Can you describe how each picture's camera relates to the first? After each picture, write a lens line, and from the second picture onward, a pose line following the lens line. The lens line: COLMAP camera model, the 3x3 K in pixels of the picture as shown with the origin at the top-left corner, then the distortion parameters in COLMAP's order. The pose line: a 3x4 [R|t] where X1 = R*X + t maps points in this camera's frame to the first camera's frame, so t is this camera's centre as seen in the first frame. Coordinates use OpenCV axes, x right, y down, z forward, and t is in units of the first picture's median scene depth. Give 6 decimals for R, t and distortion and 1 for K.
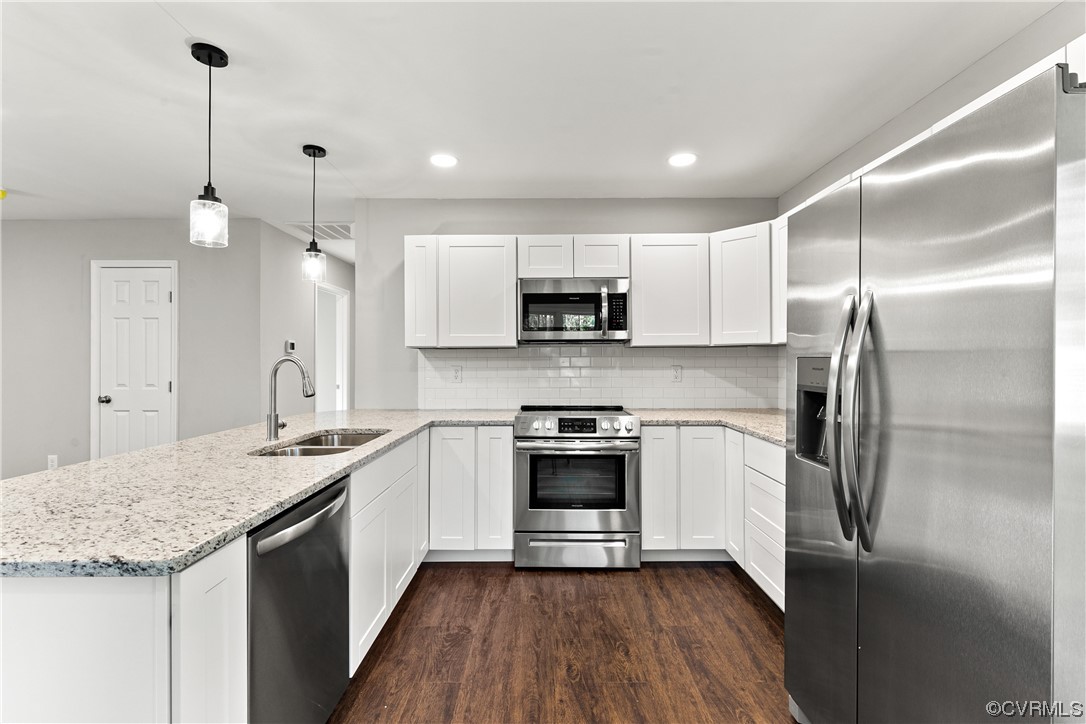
lens RADIAL K [[481.7, 0, 544.5], [0, 481.7, 358.4], [0, 0, 1]] dist [0.000996, -0.000173]
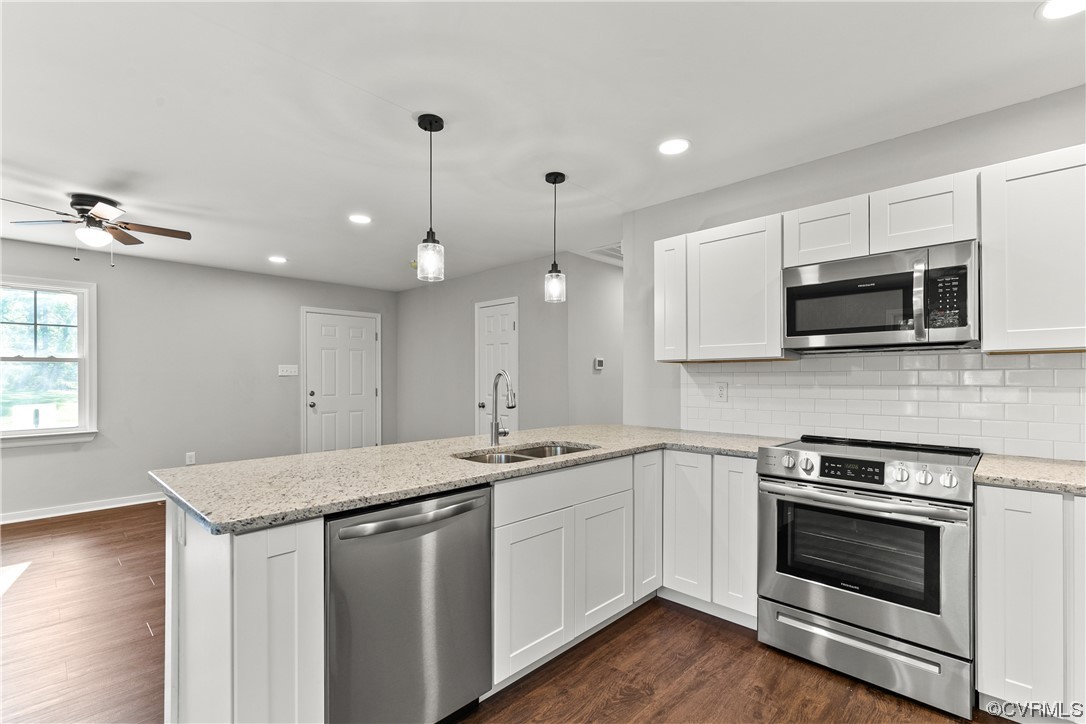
lens RADIAL K [[486.9, 0, 549.5], [0, 486.9, 377.5], [0, 0, 1]] dist [0.002117, -0.000143]
pose [[0.725726, 0.001320, -0.687983, 0.232576], [0.000648, 0.999996, 0.002602, 0.005738], [0.687984, -0.002335, 0.725722, 0.197160]]
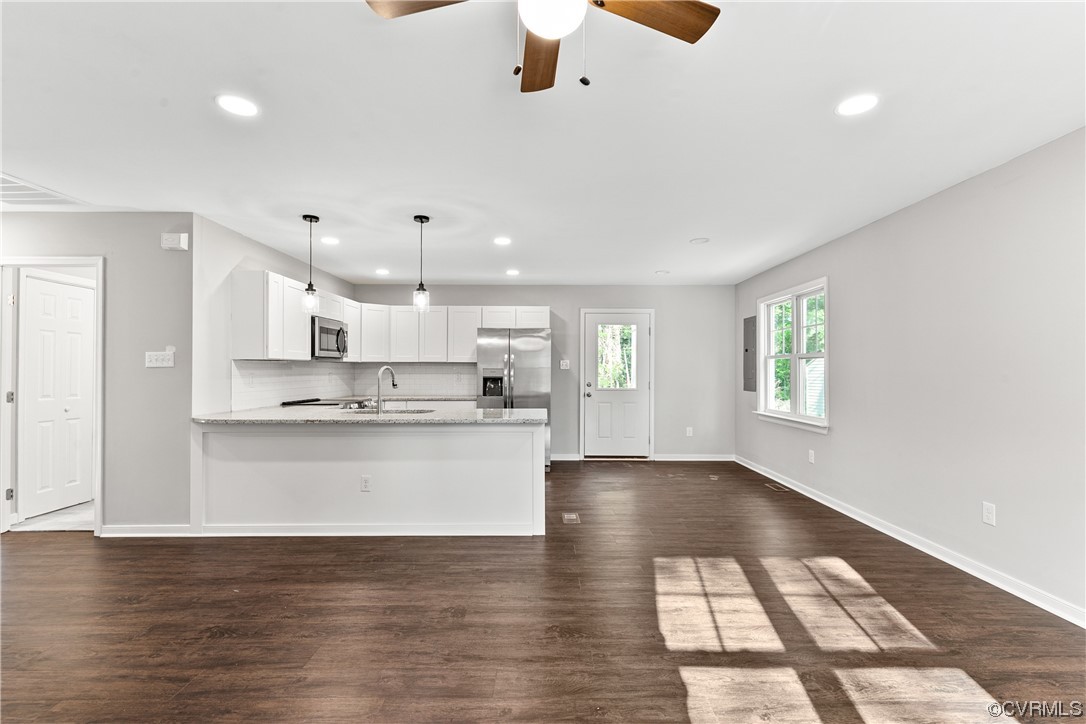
lens RADIAL K [[485.4, 0, 545.0], [0, 485.4, 364.8], [0, 0, 1]] dist [0.003901, -0.000519]
pose [[0.001586, 0.014473, 0.999894, -1.749012], [-0.002527, 0.999892, -0.014469, 0.010696], [-0.999996, -0.002504, 0.001623, 0.296664]]
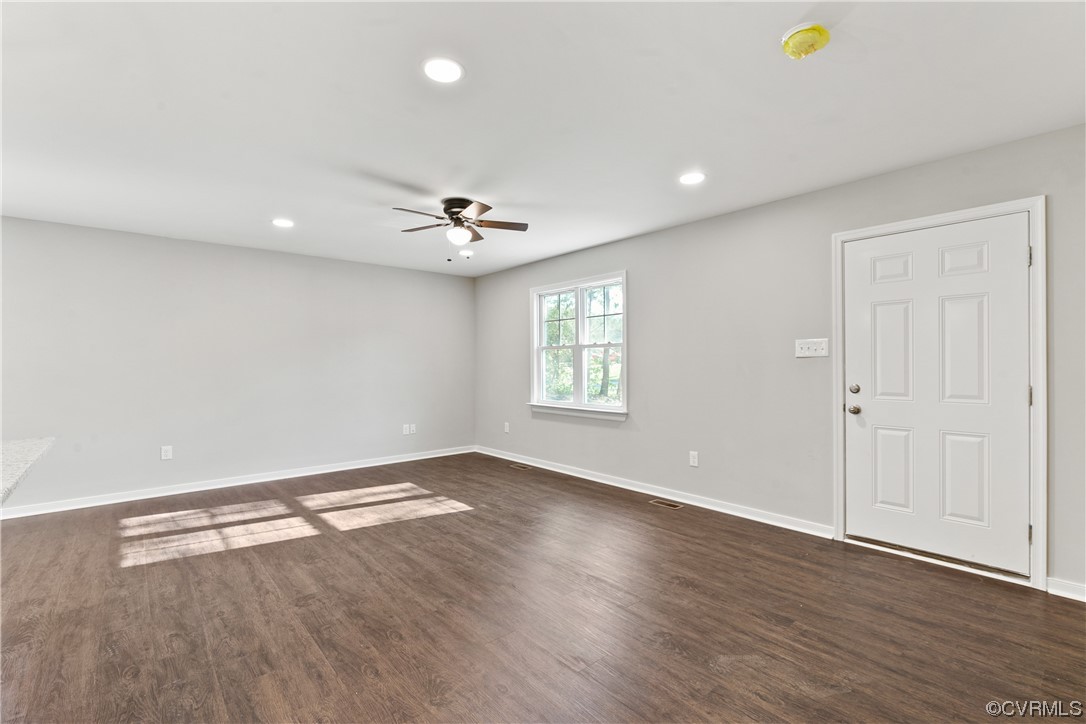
lens RADIAL K [[489.0, 0, 545.0], [0, 489.0, 364.1], [0, 0, 1]] dist [0.000046, -0.000886]
pose [[-0.757397, 0.008785, -0.652896, -0.644243], [0.007563, 0.999960, 0.004682, 0.010056], [0.652911, -0.001392, -0.757433, 1.402545]]
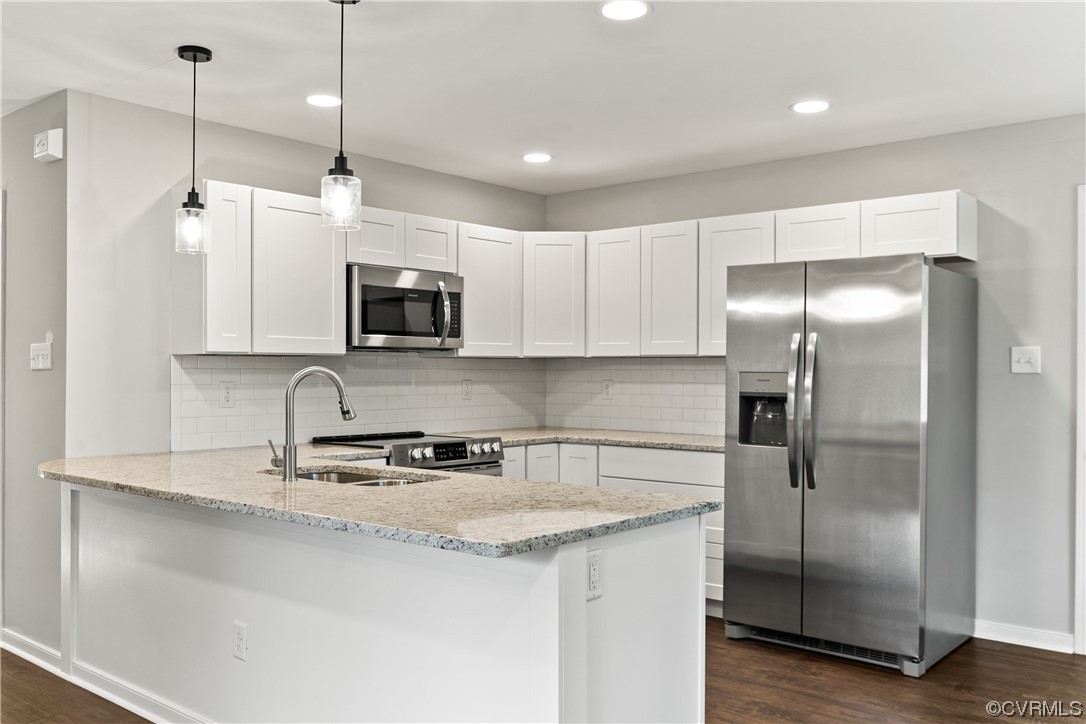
lens RADIAL K [[930.7, 0, 545.9], [0, 930.7, 368.8], [0, 0, 1]] dist [-0.008201, -0.005744]
pose [[0.644471, 0.005862, 0.764607, -1.054475], [-0.005496, 0.999980, -0.003035, -0.000313], [-0.764609, -0.002246, 0.644490, -0.167086]]
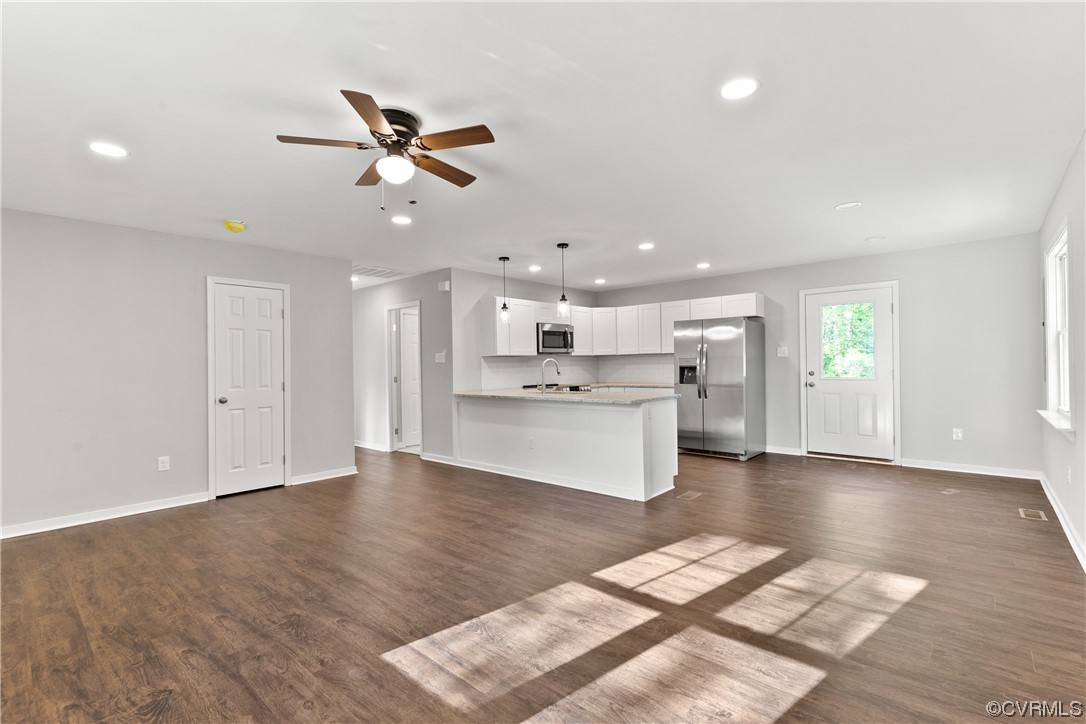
lens RADIAL K [[485.4, 0, 545.0], [0, 485.4, 364.8], [0, 0, 1]] dist [0.003901, -0.000519]
pose [[0.664837, -0.008387, 0.746941, -1.767023], [0.014435, 0.999894, -0.001621, 0.021262], [-0.746849, 0.011860, 0.664888, -0.453468]]
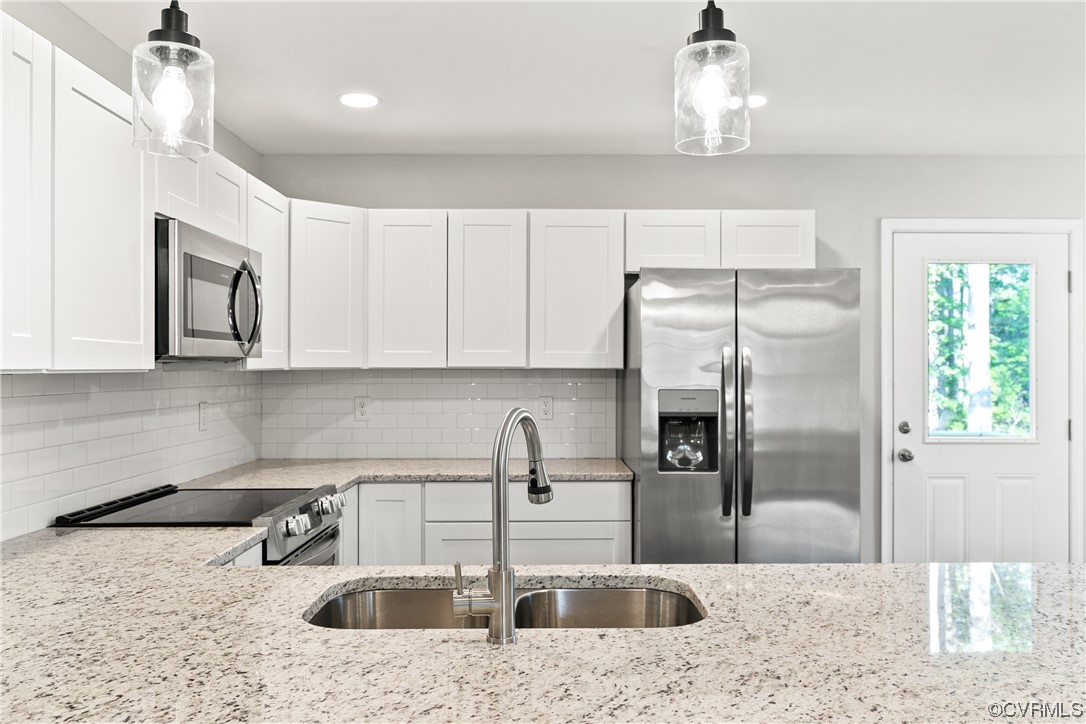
lens RADIAL K [[856.3, 0, 543.3], [0, 856.3, 364.0], [0, 0, 1]] dist [-0.008229, -0.005187]
pose [[-0.003305, 0.008325, 0.999960, -0.915023], [-0.000370, 0.999965, -0.008326, -0.027287], [-0.999994, -0.000398, -0.003302, 0.728380]]
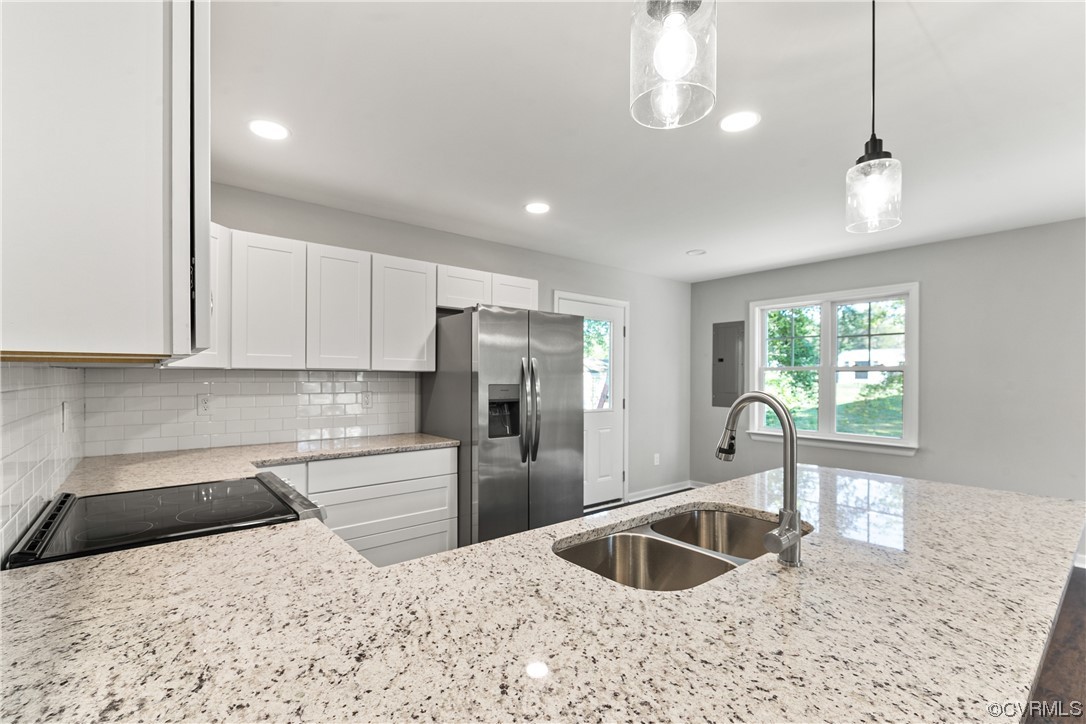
lens RADIAL K [[488.6, 0, 542.8], [0, 488.6, 381.3], [0, 0, 1]] dist [-0.001244, -0.000245]
pose [[-0.631989, -0.006186, 0.774953, -0.594337], [-0.002475, 0.999979, 0.005964, -0.014990], [-0.774973, 0.001851, -0.631991, 1.135153]]
